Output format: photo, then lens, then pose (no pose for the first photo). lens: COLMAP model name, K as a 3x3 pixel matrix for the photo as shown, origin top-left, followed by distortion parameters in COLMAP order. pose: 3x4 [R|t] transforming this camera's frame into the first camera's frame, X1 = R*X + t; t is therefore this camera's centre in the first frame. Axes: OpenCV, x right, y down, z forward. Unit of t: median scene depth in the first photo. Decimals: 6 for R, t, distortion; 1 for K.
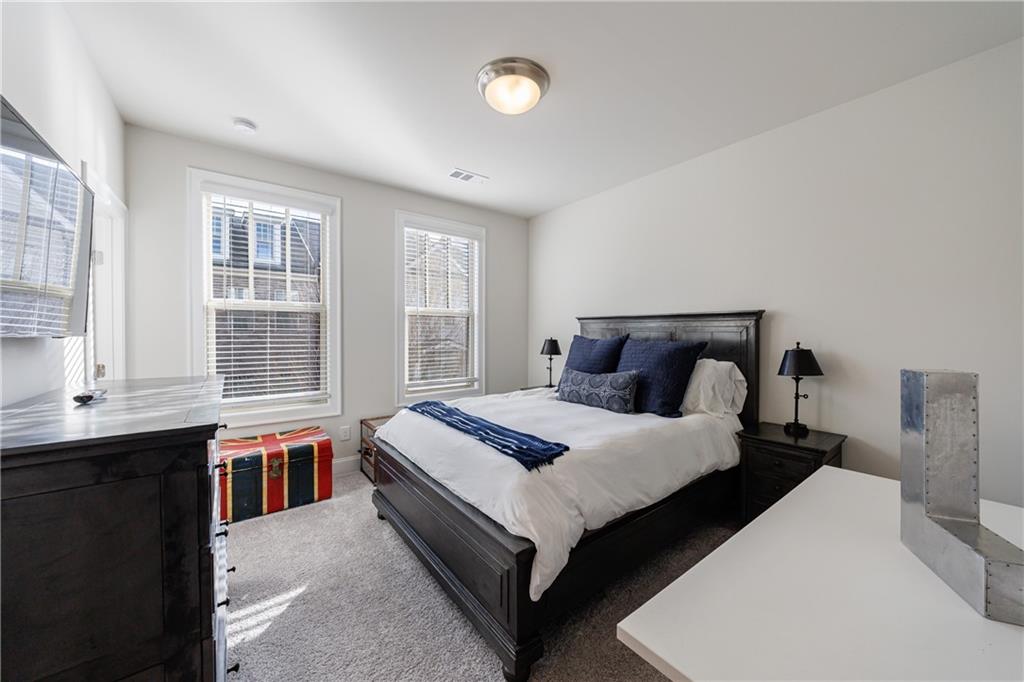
lens RADIAL K [[373.9, 0, 512.6], [0, 373.9, 335.4], [0, 0, 1]] dist [-0.001561, -0.000306]
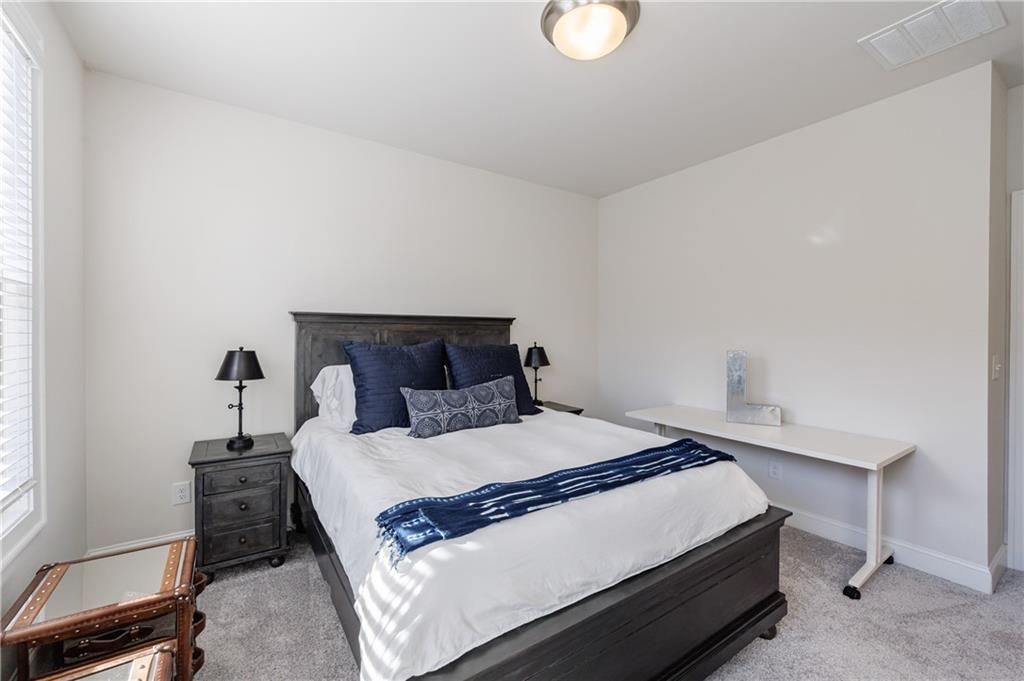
lens RADIAL K [[408.2, 0, 509.4], [0, 408.2, 337.0], [0, 0, 1]] dist [0.000105, 0.000309]
pose [[0.054333, -0.006828, 0.998500, -0.652278], [0.012641, 0.999901, 0.006150, -0.009575], [-0.998443, 0.012288, 0.054414, 0.873692]]
